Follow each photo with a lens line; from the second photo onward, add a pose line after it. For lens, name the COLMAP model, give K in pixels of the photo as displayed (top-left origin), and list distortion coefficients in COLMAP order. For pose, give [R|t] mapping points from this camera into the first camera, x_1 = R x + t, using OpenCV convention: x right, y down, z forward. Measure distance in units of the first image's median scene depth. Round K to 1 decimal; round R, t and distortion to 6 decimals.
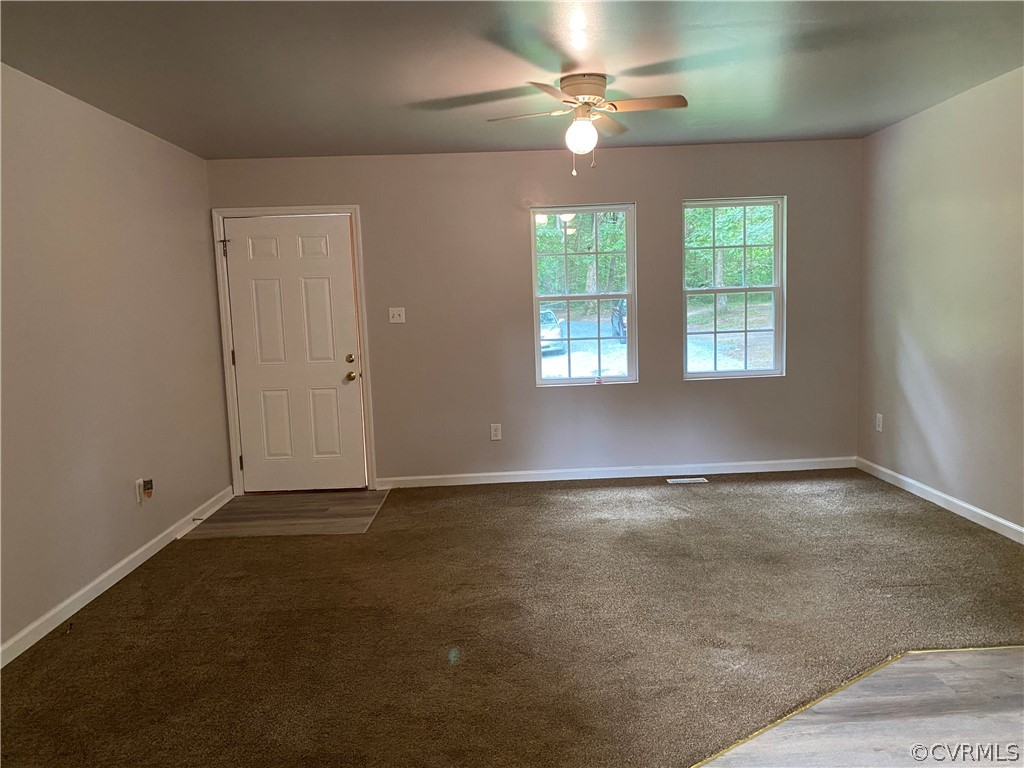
lens RADIAL K [[778.2, 0, 517.2], [0, 778.2, 390.2], [0, 0, 1]] dist [0.038114, -0.047430]
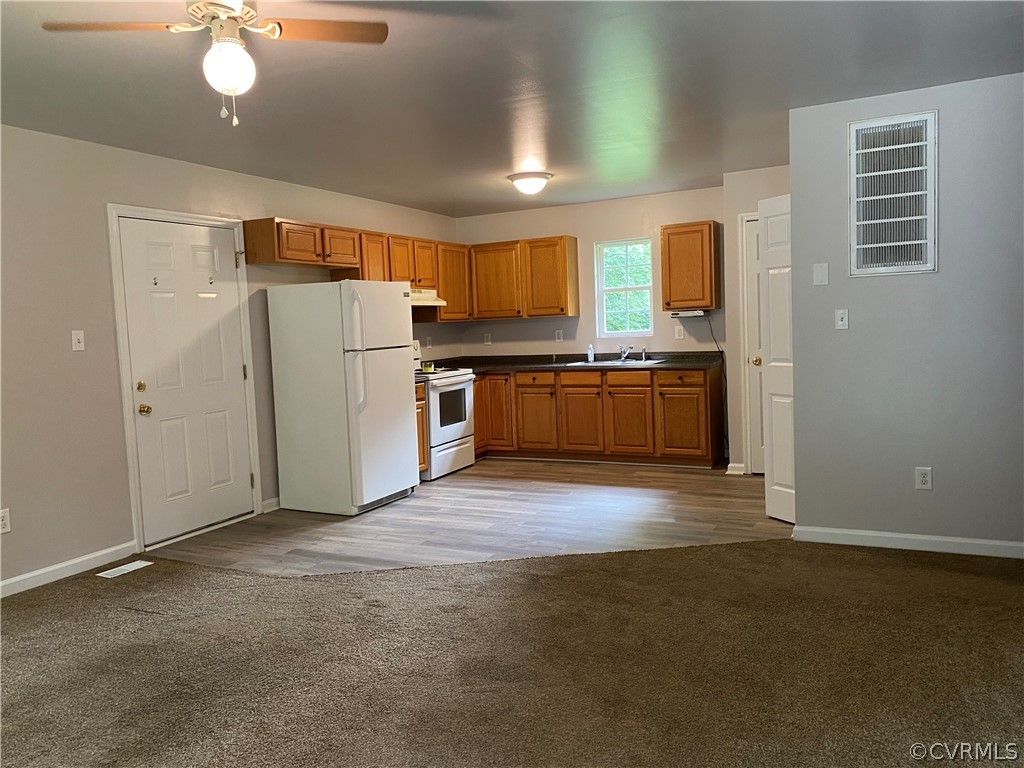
lens RADIAL K [[782.9, 0, 512.3], [0, 782.9, 380.2], [0, 0, 1]] dist [0.111291, -0.203300]
pose [[-0.879636, 0.037930, 0.474133, -0.343545], [0.128109, 0.978872, 0.159366, -0.119189], [-0.458070, 0.200925, -0.865910, 1.225834]]
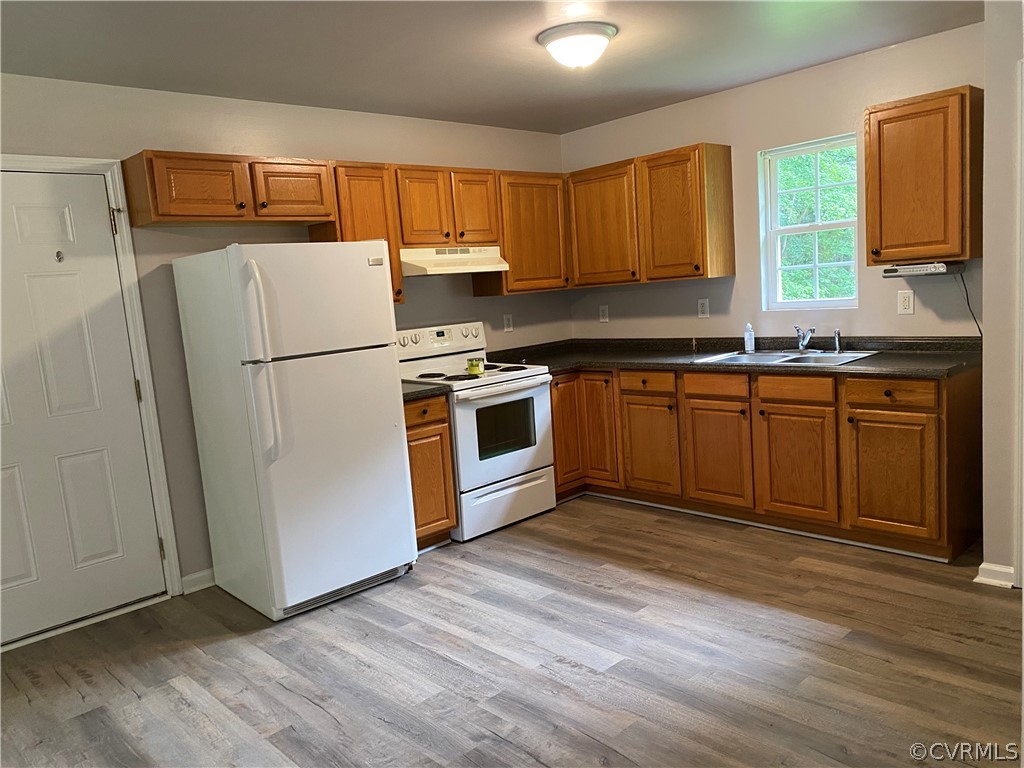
lens RADIAL K [[778.2, 0, 517.2], [0, 778.2, 390.2], [0, 0, 1]] dist [0.038114, -0.047430]
pose [[-0.658136, -0.015839, 0.752732, -0.272796], [0.187216, 0.964934, 0.183993, -0.068523], [-0.729251, 0.262016, -0.632092, 0.612266]]
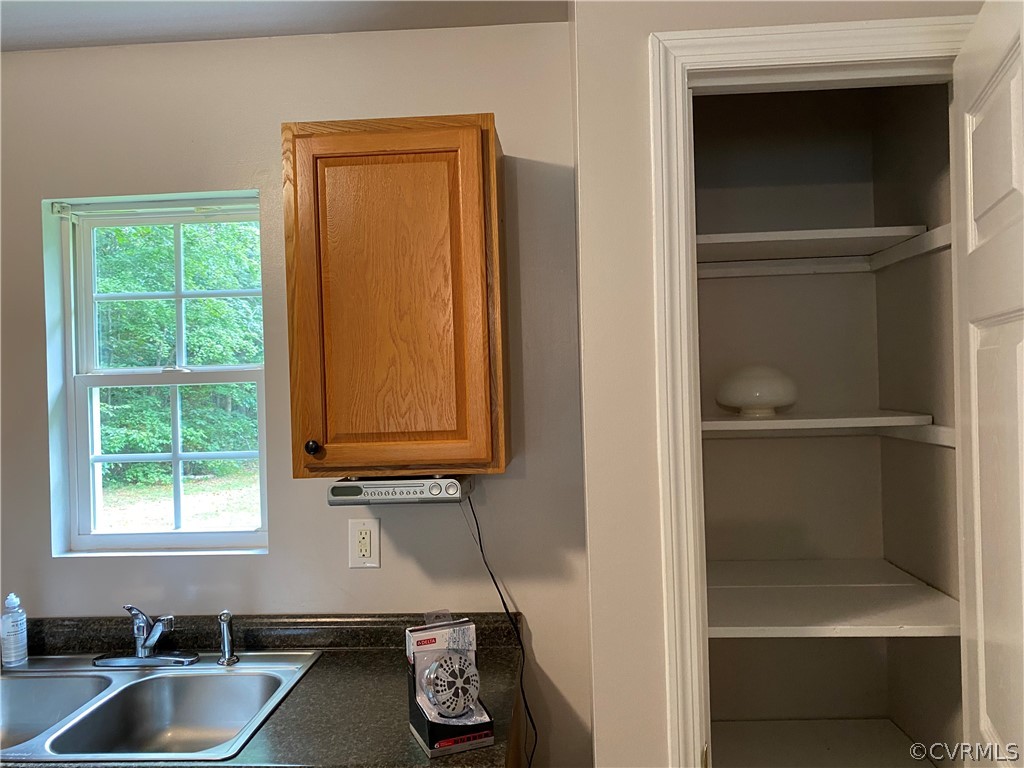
lens RADIAL K [[778.2, 0, 517.2], [0, 778.2, 390.2], [0, 0, 1]] dist [0.038114, -0.047430]
pose [[-0.993970, 0.061956, 0.090468, -0.035102], [0.072670, 0.990063, 0.120392, -0.049429], [-0.082110, 0.126241, -0.988596, 0.140320]]
